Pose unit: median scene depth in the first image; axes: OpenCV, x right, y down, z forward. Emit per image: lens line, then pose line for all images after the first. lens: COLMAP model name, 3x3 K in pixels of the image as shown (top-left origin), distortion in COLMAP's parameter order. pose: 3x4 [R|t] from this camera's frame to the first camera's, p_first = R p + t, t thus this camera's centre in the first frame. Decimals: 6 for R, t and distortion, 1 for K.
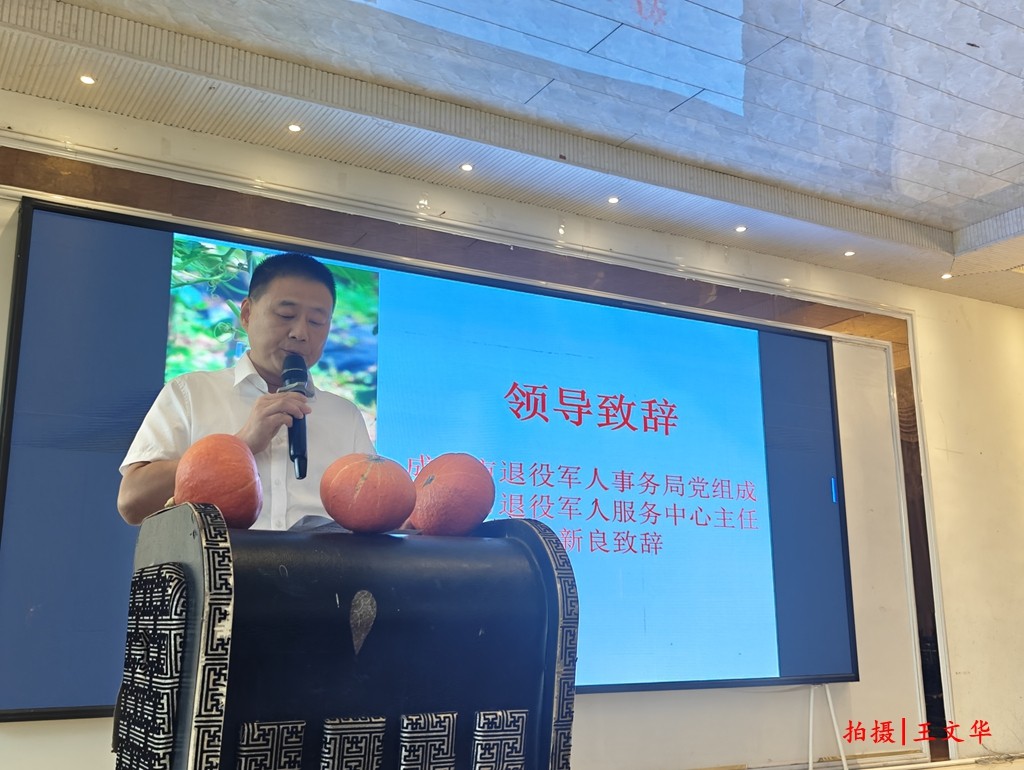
lens RADIAL K [[1081.6, 0, 518.3], [0, 1081.6, 382.4], [0, 0, 1]] dist [0.007546, 0.000000]
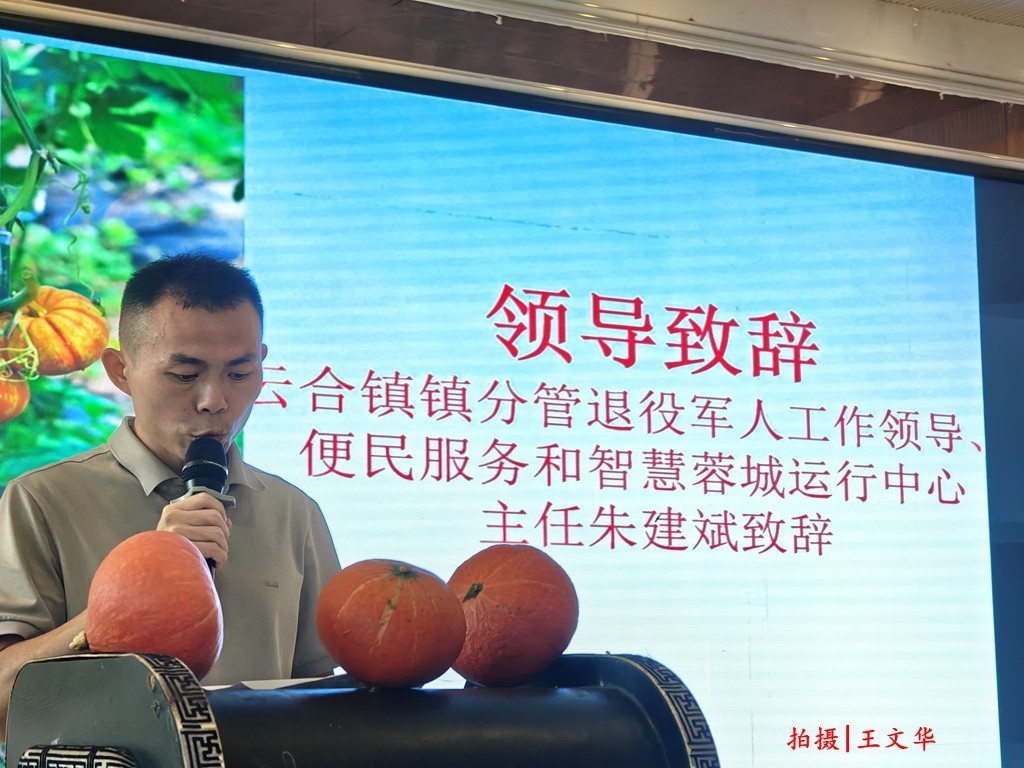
lens RADIAL K [[2242.4, 0, 548.0], [0, 2242.4, 362.1], [0, 0, 1]] dist [0.031303, 0.000000]
pose [[0.999403, -0.000963, 0.034541, -0.026835], [-0.001144, 0.998142, 0.060921, -0.038277], [-0.034535, -0.060924, 0.997545, -0.089456]]
